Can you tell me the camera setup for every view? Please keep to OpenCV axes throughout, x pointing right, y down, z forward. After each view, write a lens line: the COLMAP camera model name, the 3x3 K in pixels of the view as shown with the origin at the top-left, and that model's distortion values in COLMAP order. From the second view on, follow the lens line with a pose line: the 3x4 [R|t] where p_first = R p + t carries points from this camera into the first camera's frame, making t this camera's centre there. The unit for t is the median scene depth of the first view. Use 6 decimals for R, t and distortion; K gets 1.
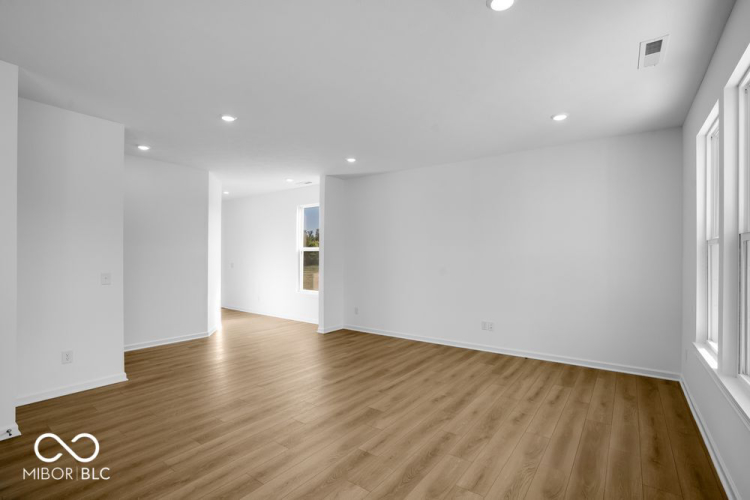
lens RADIAL K [[350.5, 0, 378.8], [0, 350.5, 254.5], [0, 0, 1]] dist [-0.026077, 0.000589]
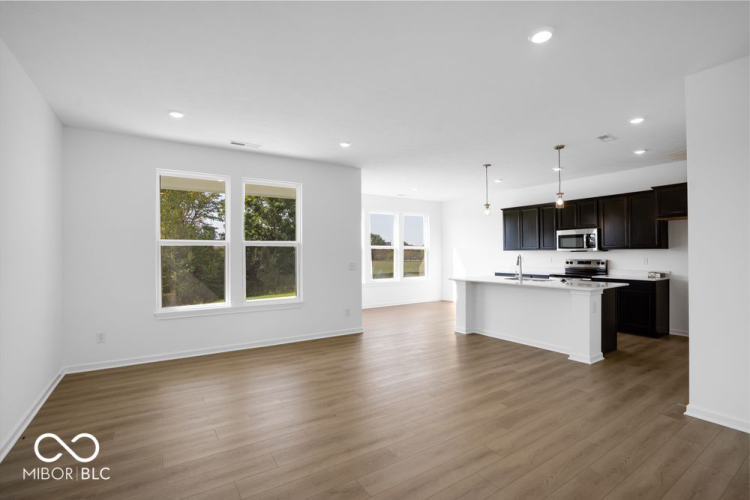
lens RADIAL K [[350.5, 0, 378.8], [0, 350.5, 254.5], [0, 0, 1]] dist [-0.026077, 0.000589]
pose [[-0.938415, -0.000338, 0.345510, -0.350841], [-0.001542, 0.999994, -0.003209, 0.015340], [-0.345507, -0.003544, -0.938409, 1.627485]]
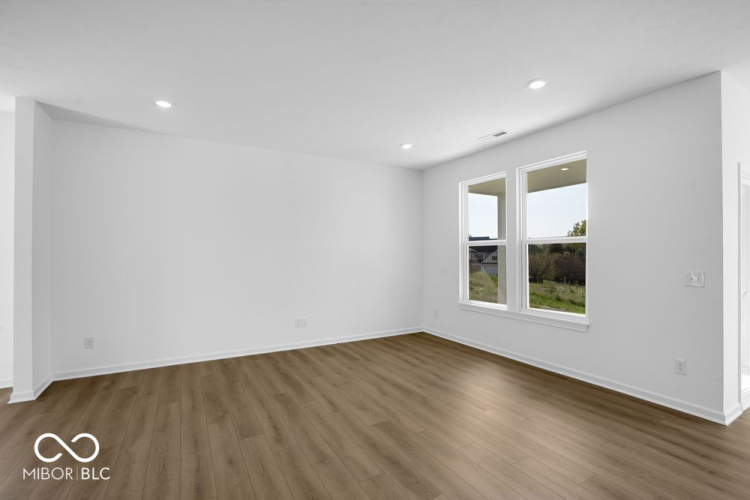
lens RADIAL K [[350.5, 0, 378.8], [0, 350.5, 254.5], [0, 0, 1]] dist [-0.026077, 0.000589]
pose [[0.414235, -0.004135, 0.910160, -0.674754], [-0.002387, 0.999981, 0.005629, 0.005883], [-0.910167, -0.004505, 0.414218, 0.519830]]
